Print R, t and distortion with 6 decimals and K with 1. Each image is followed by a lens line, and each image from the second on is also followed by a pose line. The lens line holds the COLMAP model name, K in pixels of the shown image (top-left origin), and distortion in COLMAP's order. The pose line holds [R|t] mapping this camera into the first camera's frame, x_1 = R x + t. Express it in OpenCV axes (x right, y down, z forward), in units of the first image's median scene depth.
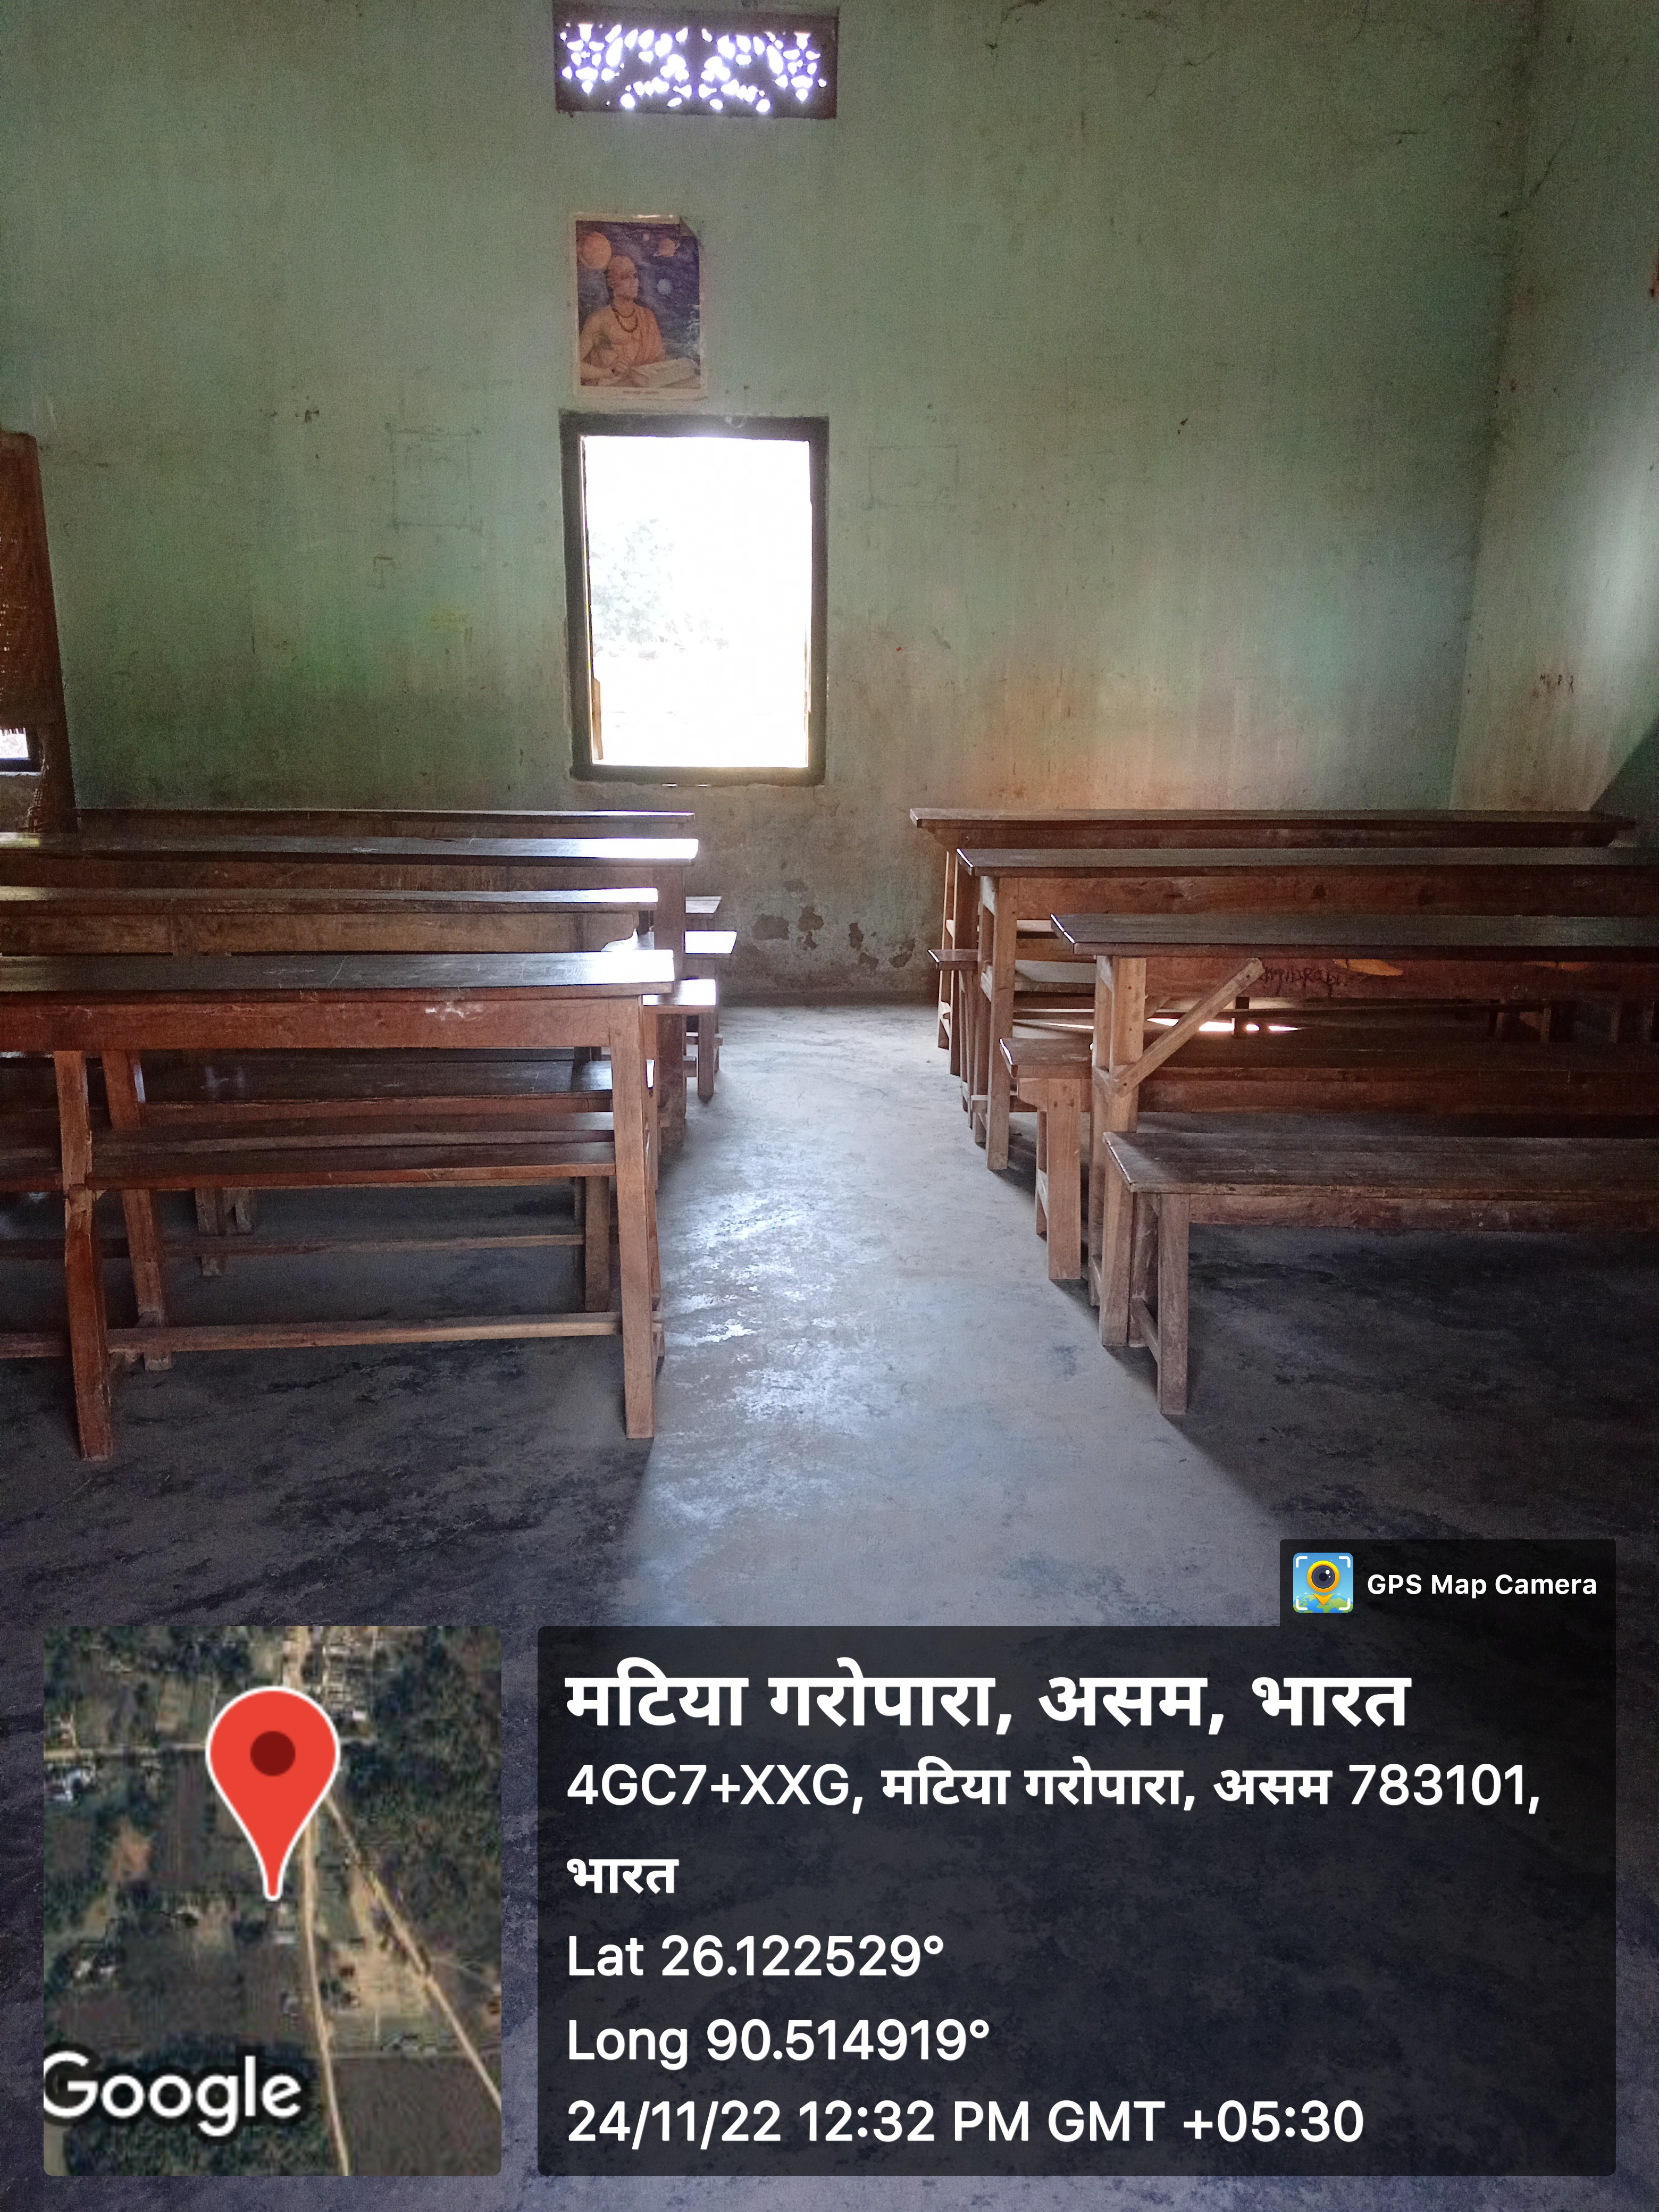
lens RADIAL K [[1652.3, 0, 829.5], [0, 1652.3, 1106.0], [0, 0, 1]] dist [0.011593, 0.004802]
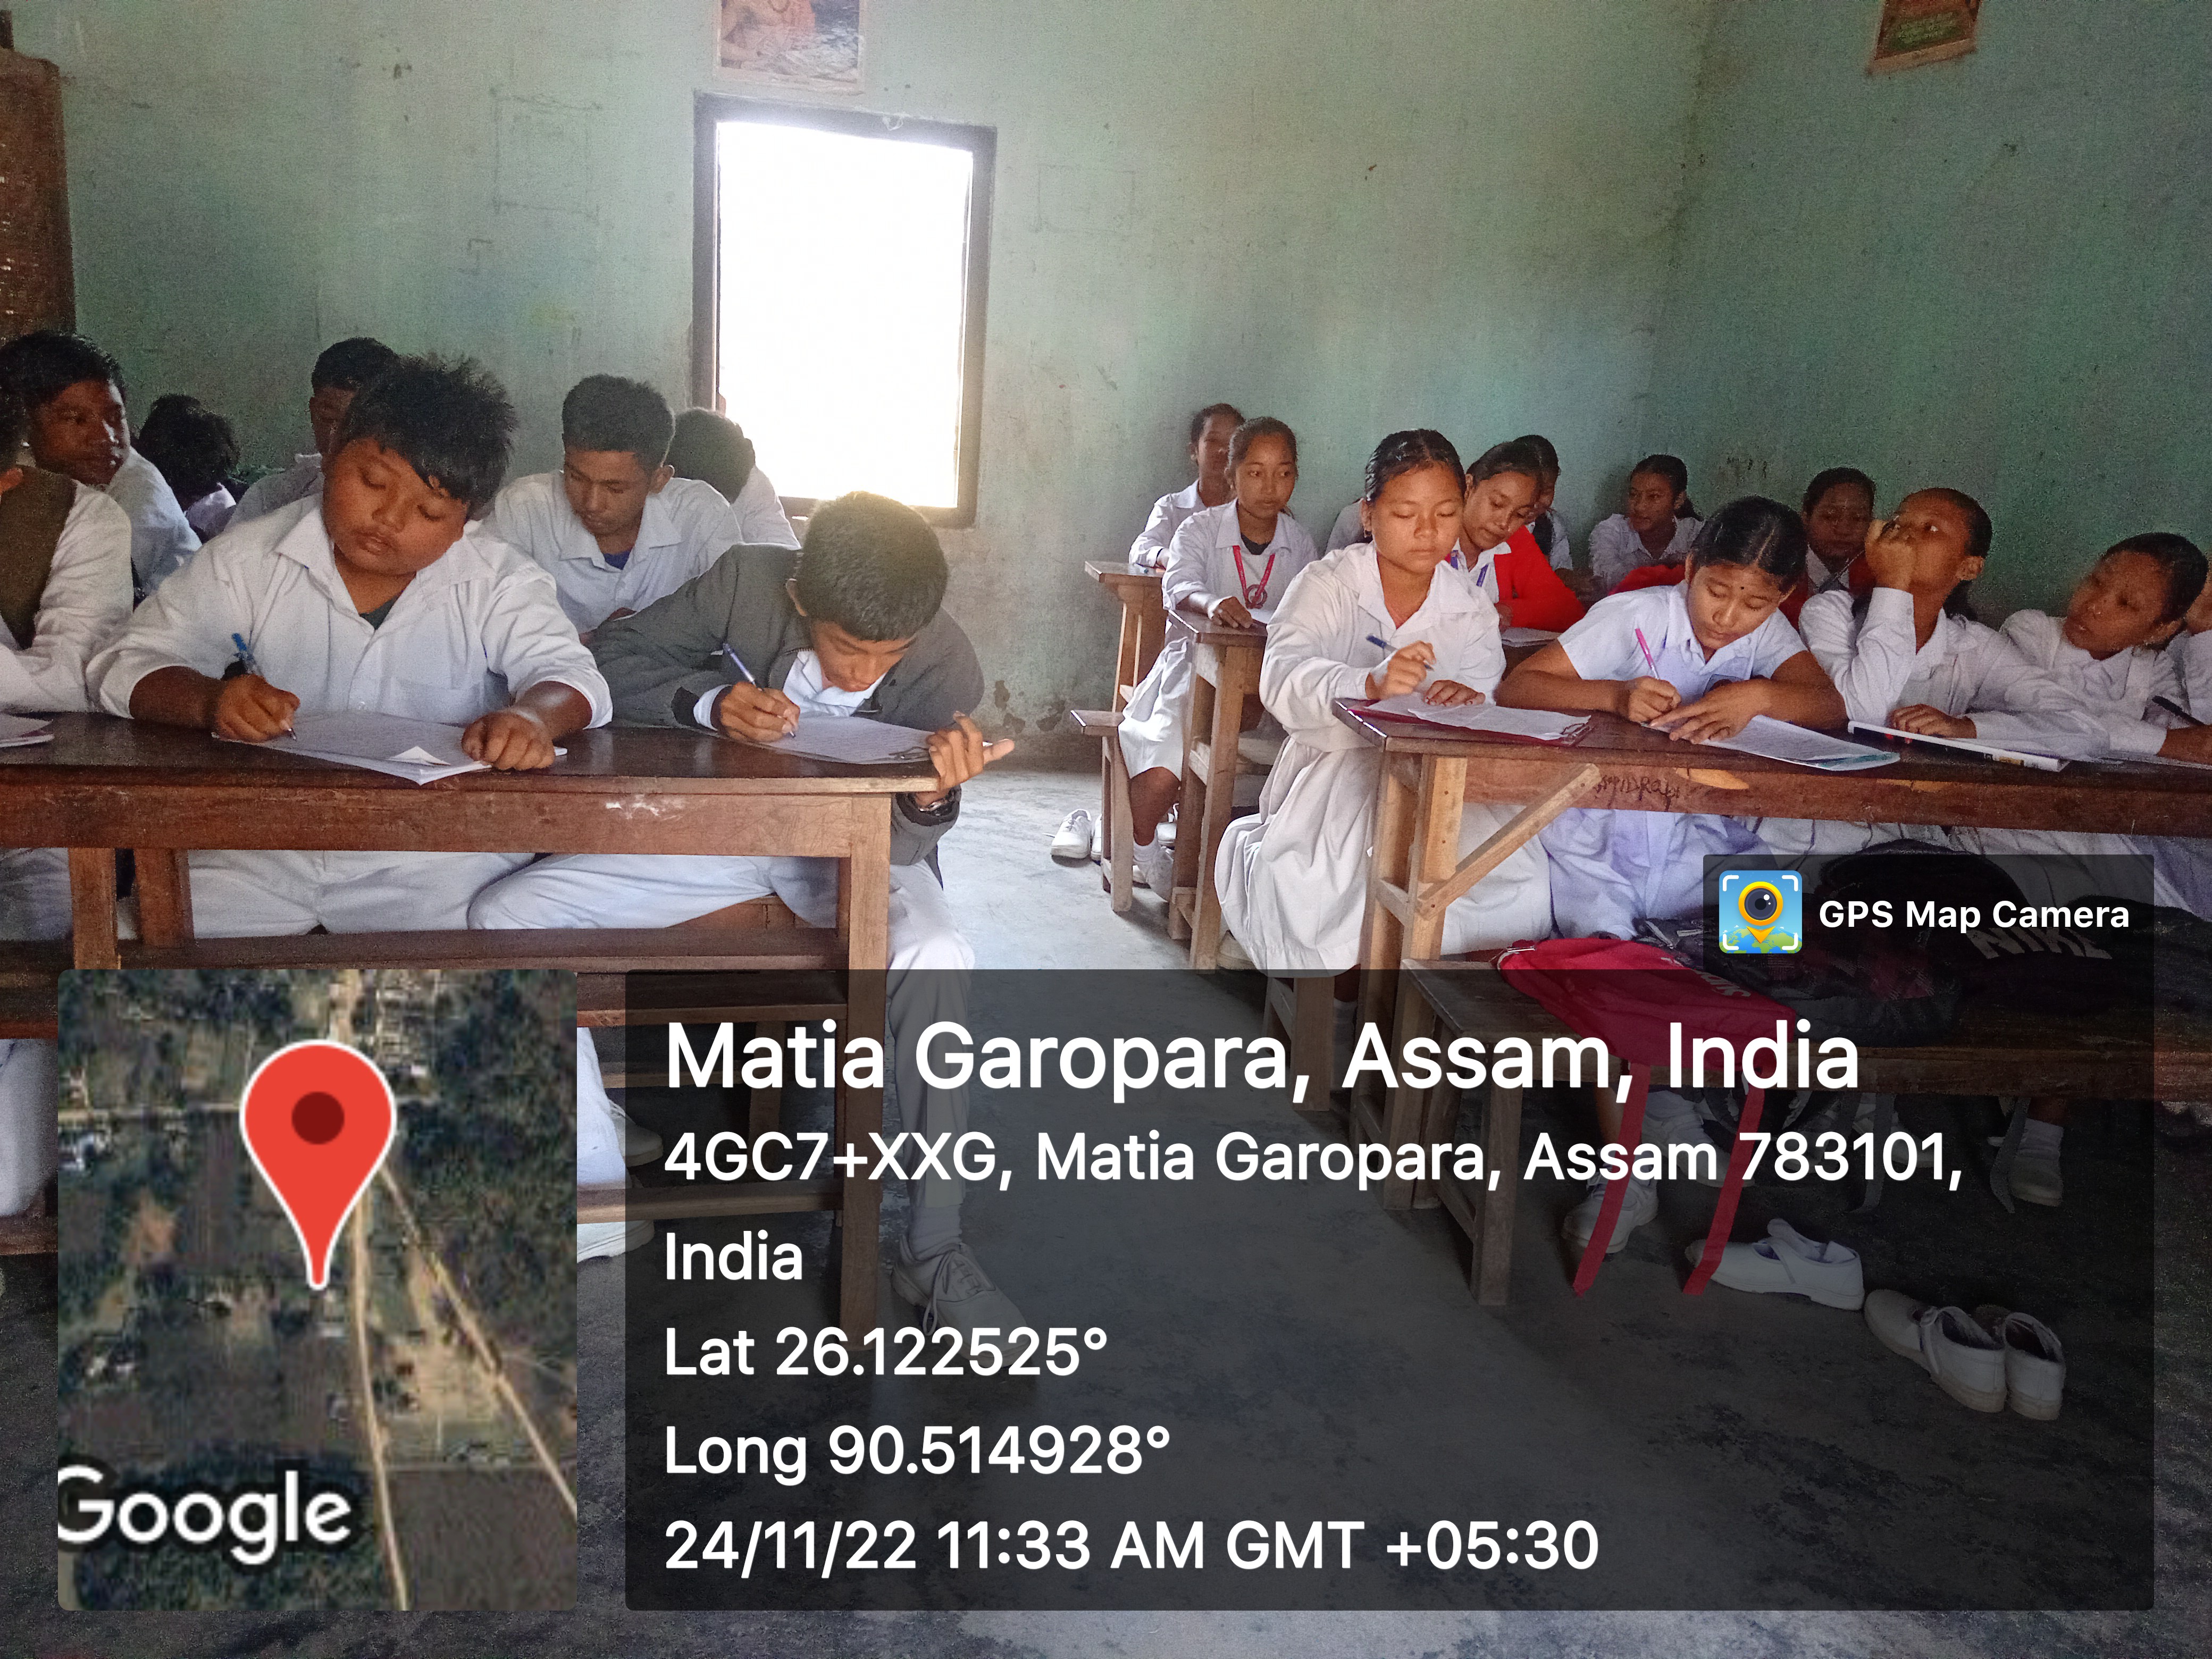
lens RADIAL K [[1595.0, 0, 1106.0], [0, 1595.0, 829.5], [0, 0, 1]] dist [-0.006155, -0.008526]
pose [[0.987838, 0.029864, 0.152594, -0.064275], [-0.028617, 0.999537, -0.010361, -0.022354], [-0.152833, 0.005868, 0.988235, 0.126859]]
